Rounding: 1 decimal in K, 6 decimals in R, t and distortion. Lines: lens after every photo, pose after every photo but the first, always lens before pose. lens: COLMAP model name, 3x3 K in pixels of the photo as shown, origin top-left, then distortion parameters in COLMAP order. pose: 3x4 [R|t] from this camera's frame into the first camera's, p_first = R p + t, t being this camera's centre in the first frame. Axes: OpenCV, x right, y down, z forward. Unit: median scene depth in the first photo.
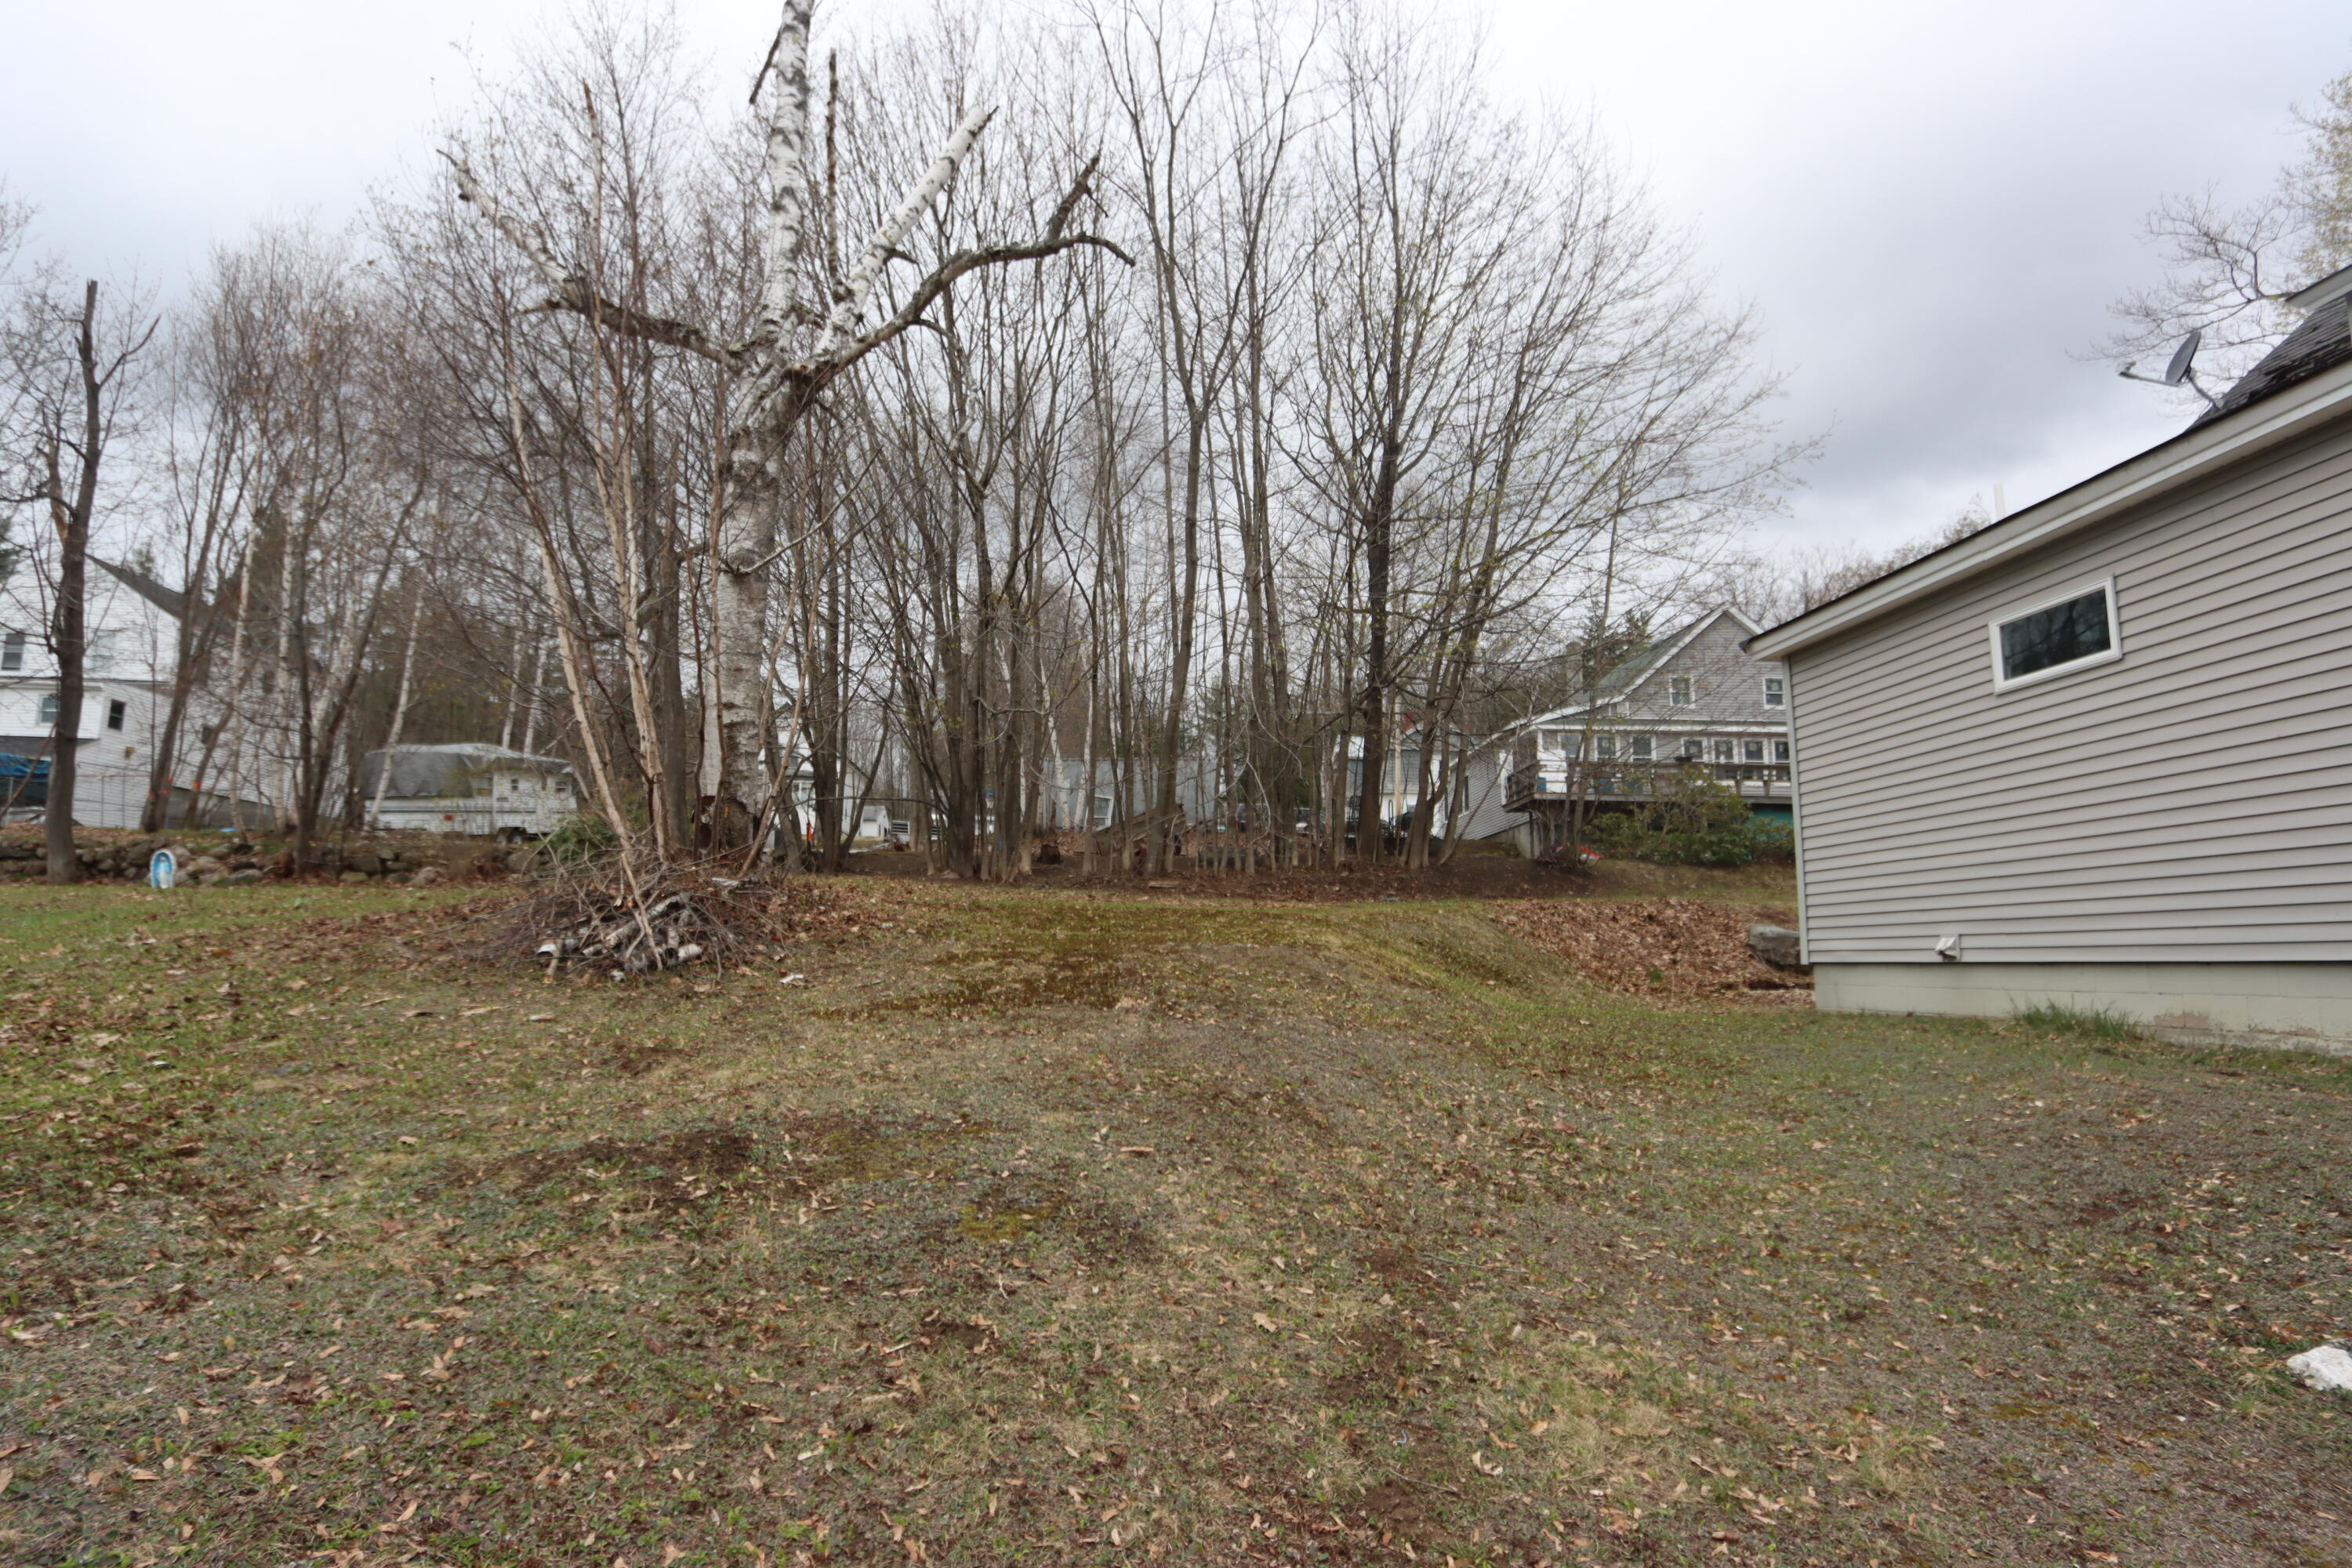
lens RADIAL K [[1207.1, 0, 1158.7], [0, 1207.1, 777.1], [0, 0, 1]] dist [-0.018852, 0.004384]
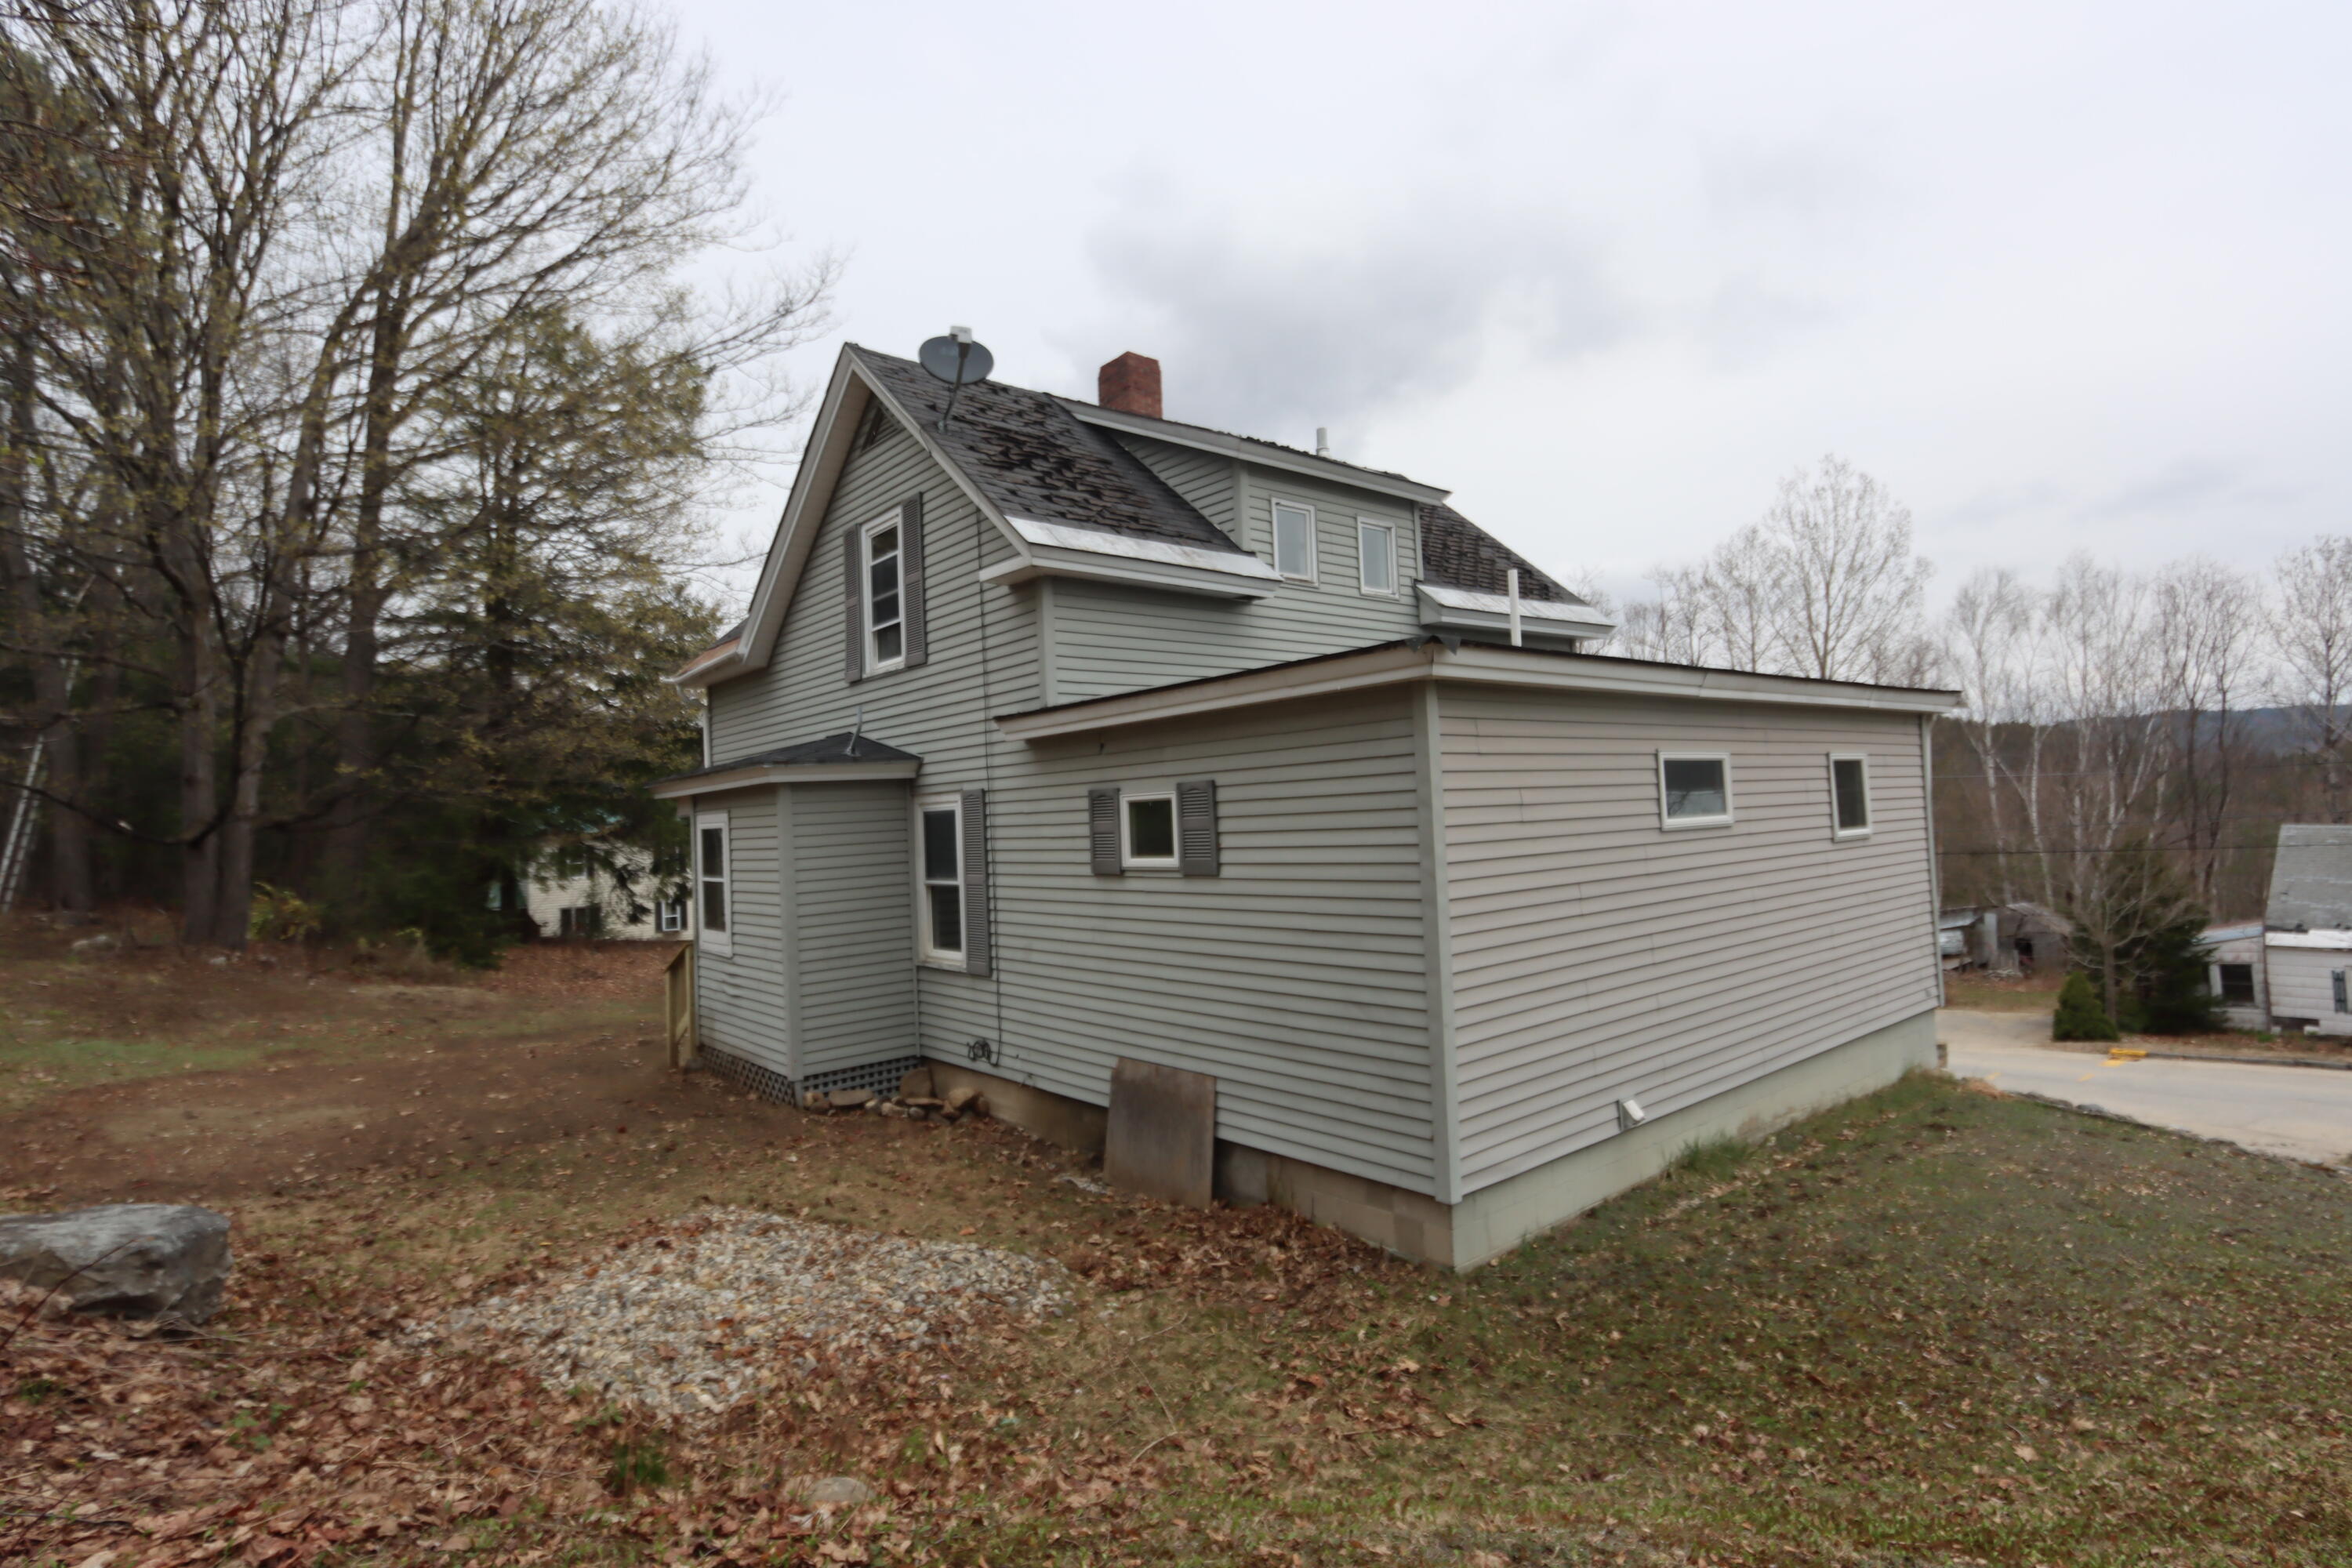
lens RADIAL K [[1162.0, 0, 1152.7], [0, 1162.0, 775.4], [0, 0, 1]] dist [-0.020844, 0.004856]
pose [[-0.582397, 0.037643, 0.812033, 0.084373], [-0.090370, 0.989737, -0.110695, 0.011714], [-0.807866, -0.137852, -0.573018, 0.835335]]
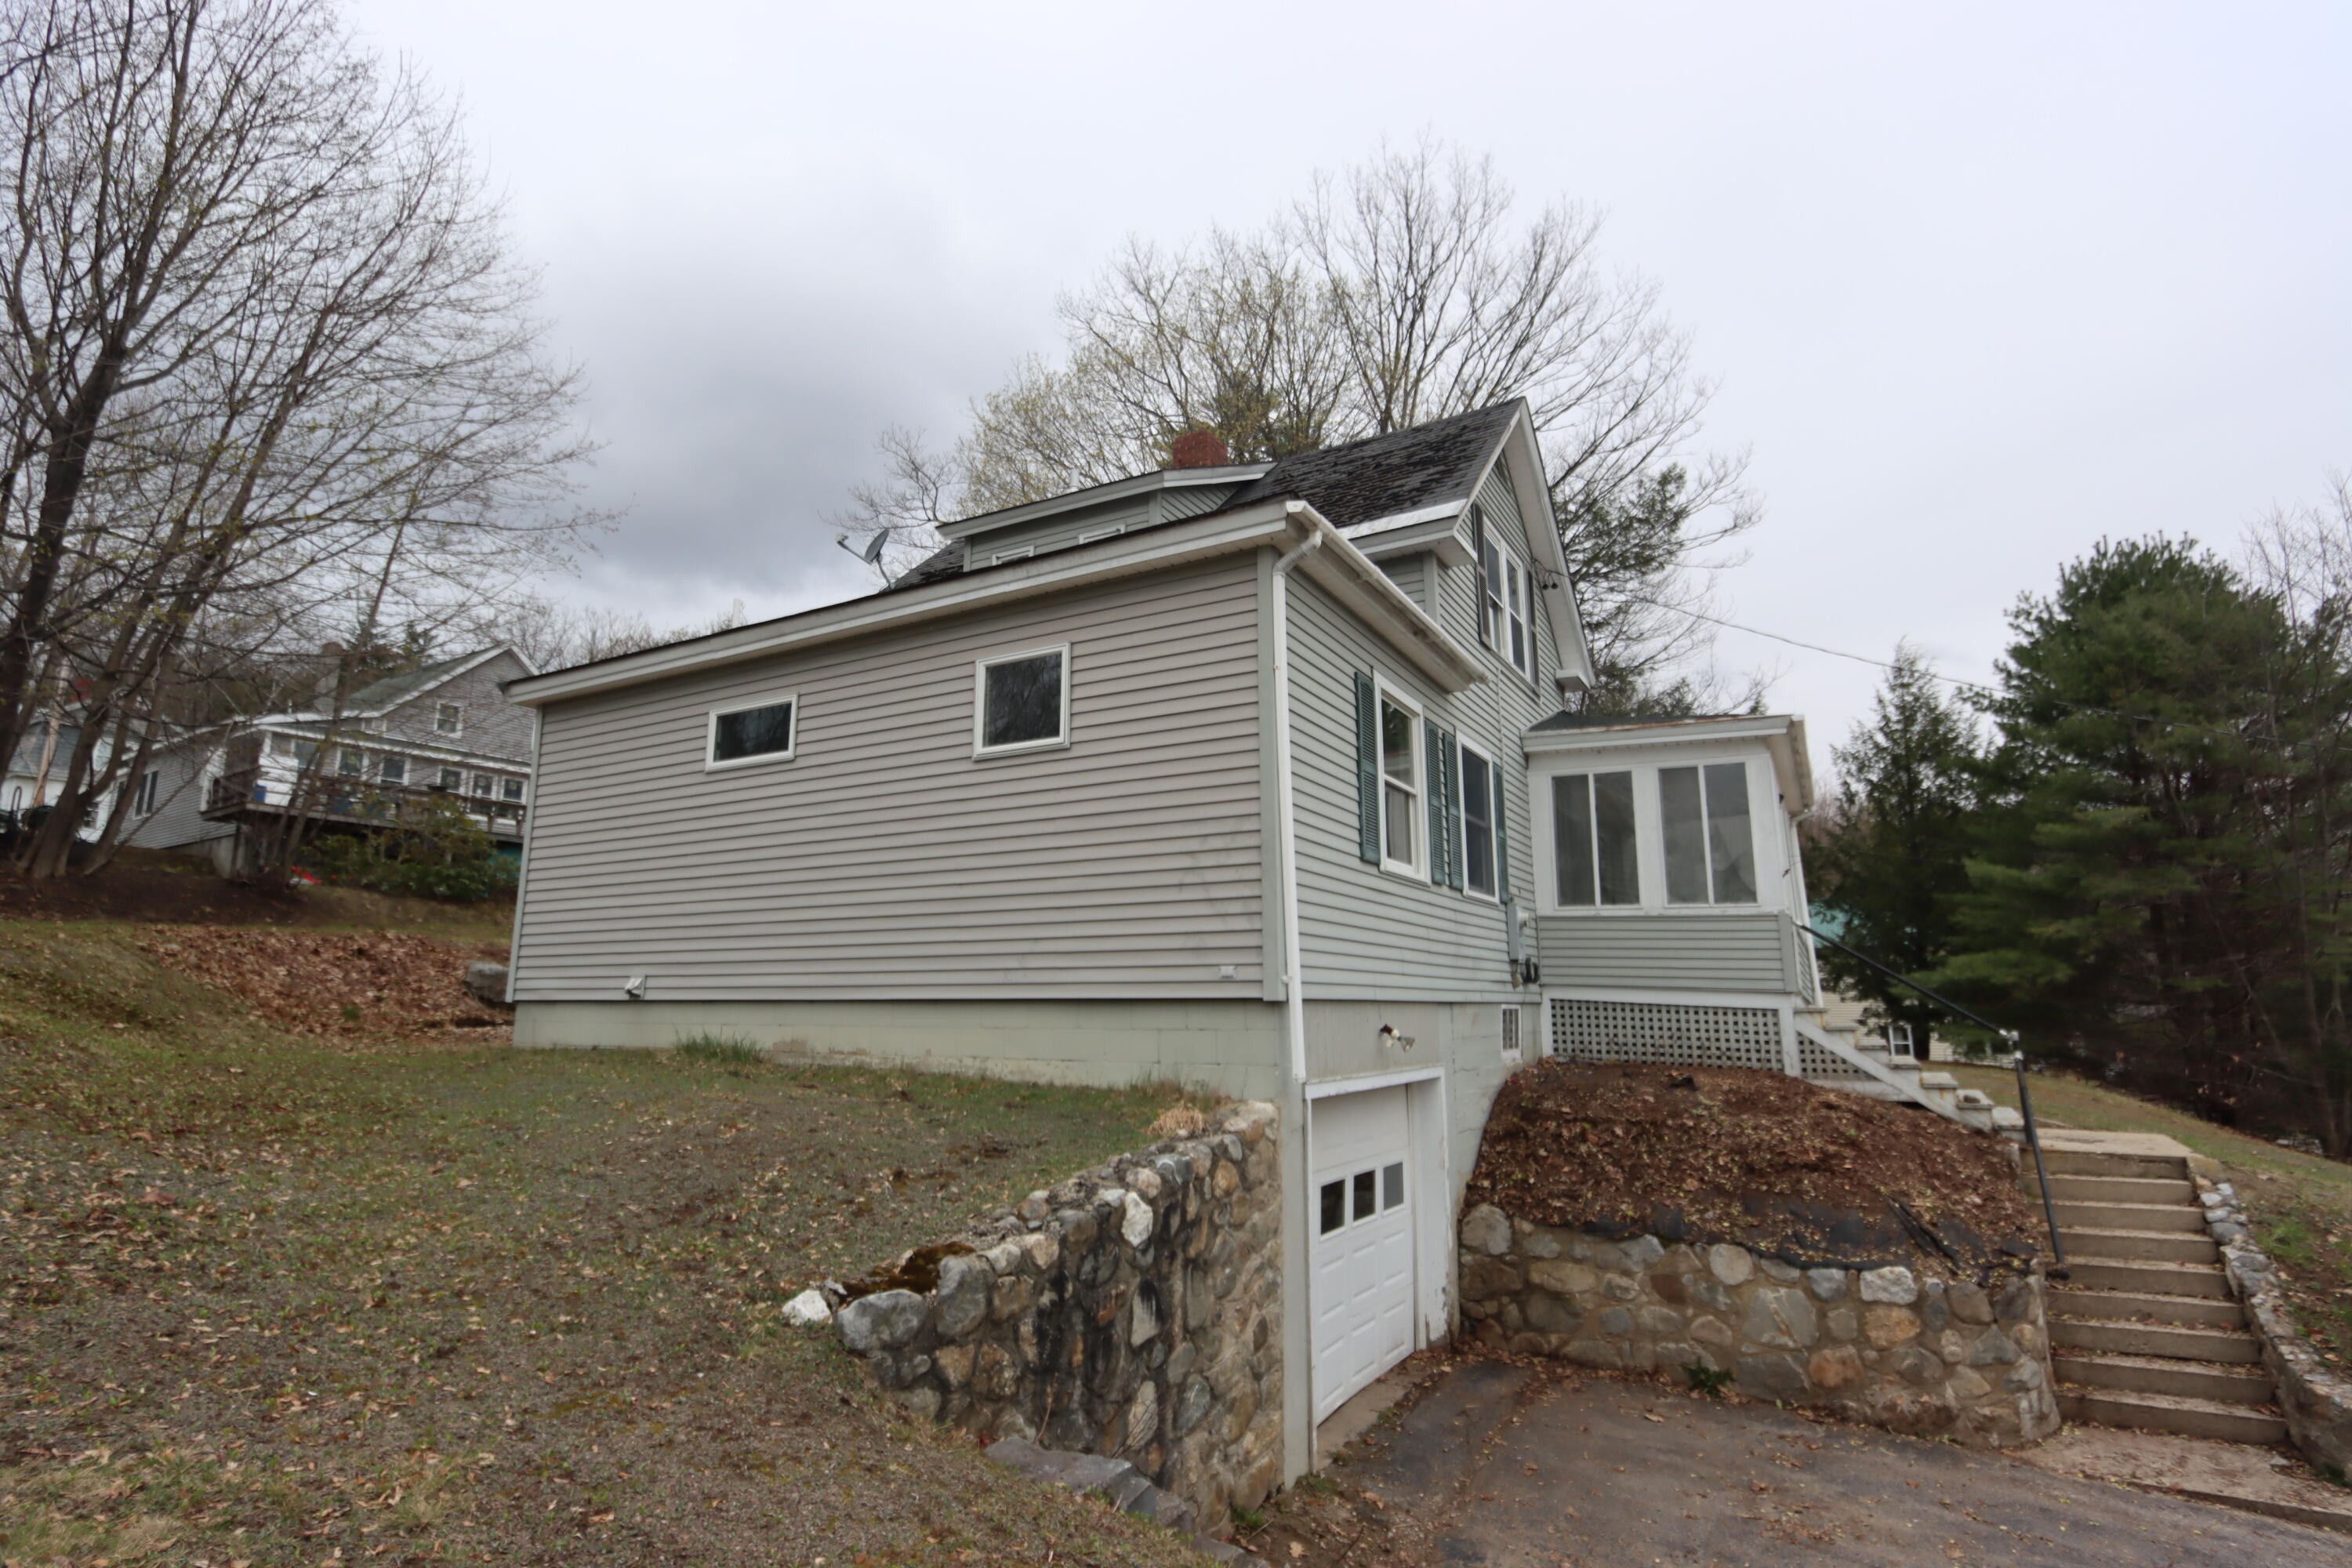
lens RADIAL K [[1162.0, 0, 1152.7], [0, 1162.0, 775.4], [0, 0, 1]] dist [-0.020844, 0.004856]
pose [[0.563960, 0.149062, 0.812238, 0.009345], [-0.118530, 0.988001, -0.099019, -0.002124], [-0.817251, -0.040432, 0.574861, -0.007610]]
